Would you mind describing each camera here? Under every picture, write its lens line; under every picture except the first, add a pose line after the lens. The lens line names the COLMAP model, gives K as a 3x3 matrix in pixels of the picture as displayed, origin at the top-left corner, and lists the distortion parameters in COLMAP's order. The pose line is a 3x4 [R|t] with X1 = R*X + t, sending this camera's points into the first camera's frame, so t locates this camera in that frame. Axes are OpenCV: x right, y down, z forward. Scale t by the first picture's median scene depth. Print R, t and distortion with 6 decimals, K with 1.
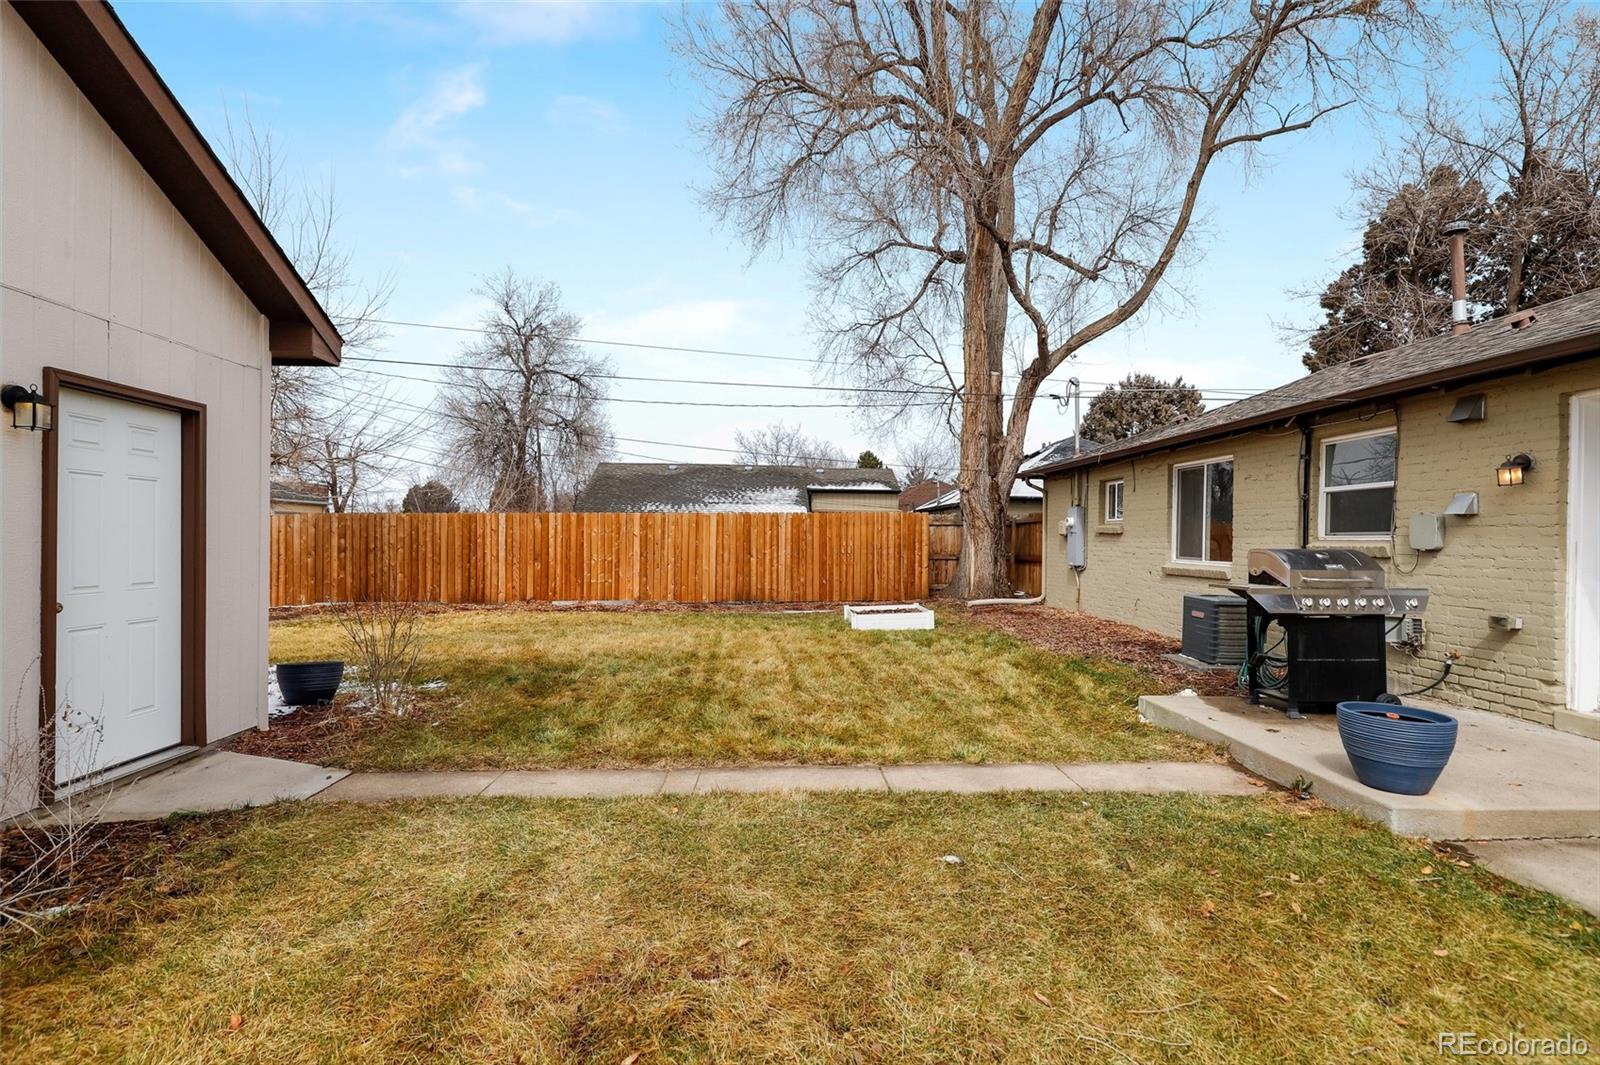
lens RADIAL K [[739.4, 0, 803.9], [0, 739.4, 536.3], [0, 0, 1]] dist [0.005953, -0.000696]
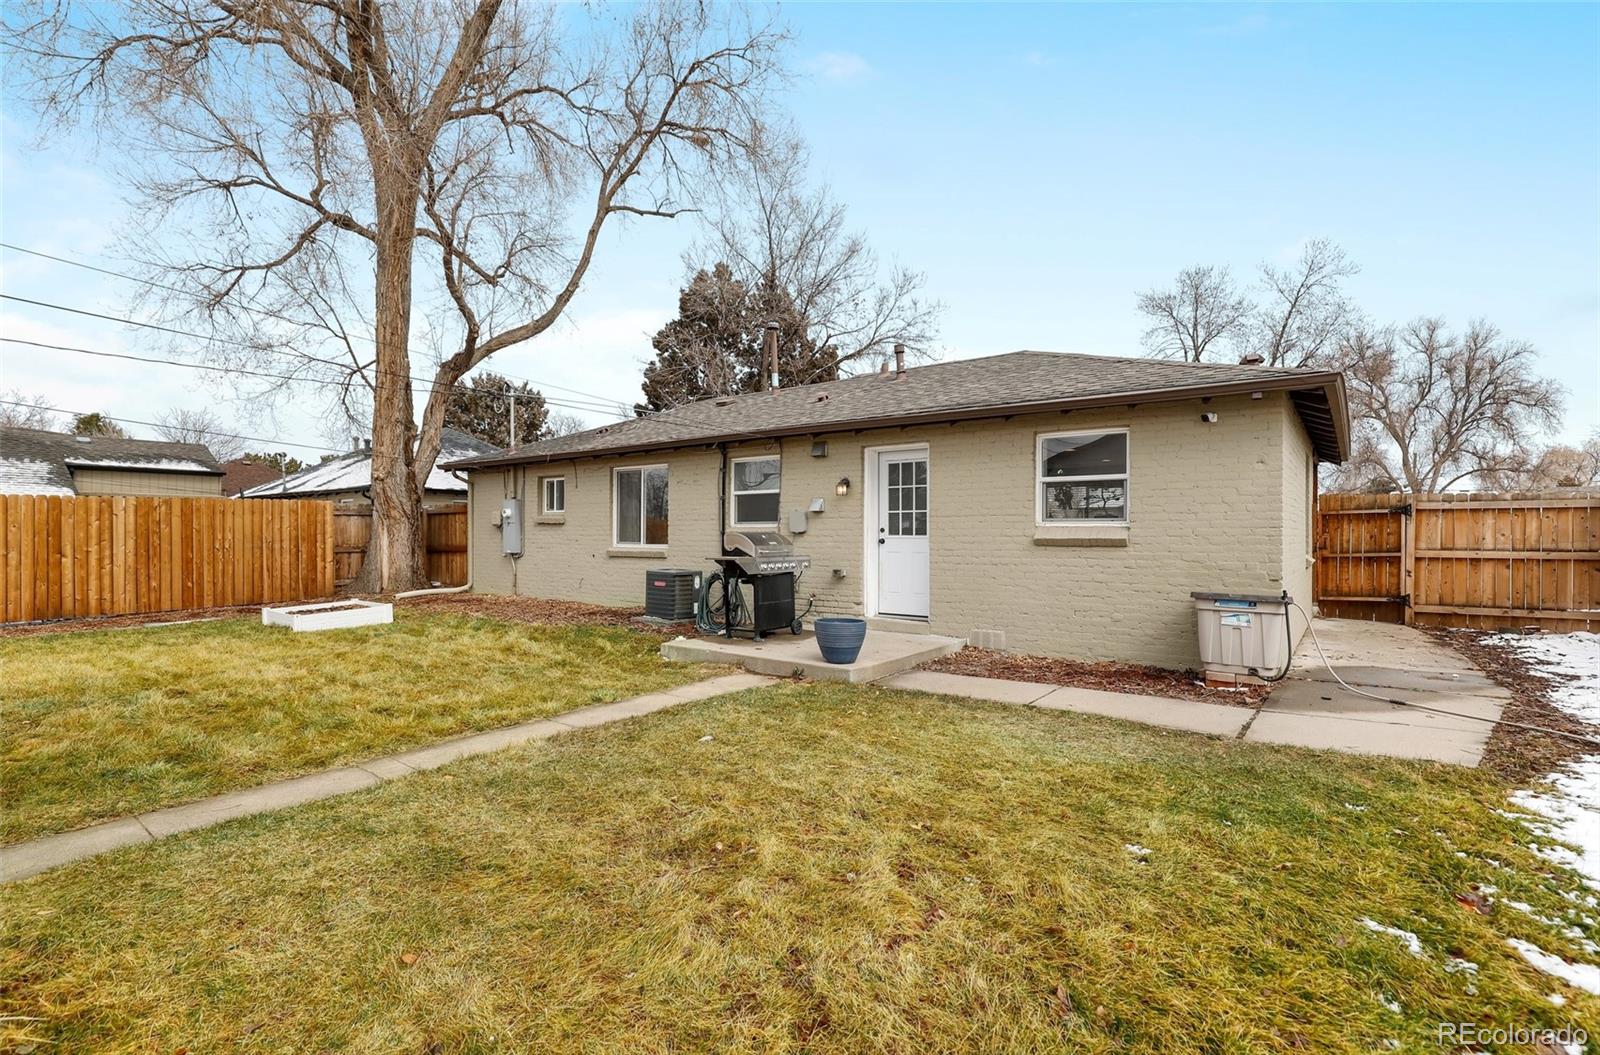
lens RADIAL K [[739.4, 0, 793.3], [0, 739.4, 532.6], [0, 0, 1]] dist [0.005953, -0.000696]
pose [[0.647638, -0.010383, 0.761878, -0.183842], [0.005611, 0.999945, 0.008857, 0.001916], [-0.761928, -0.001461, 0.647660, -0.021866]]
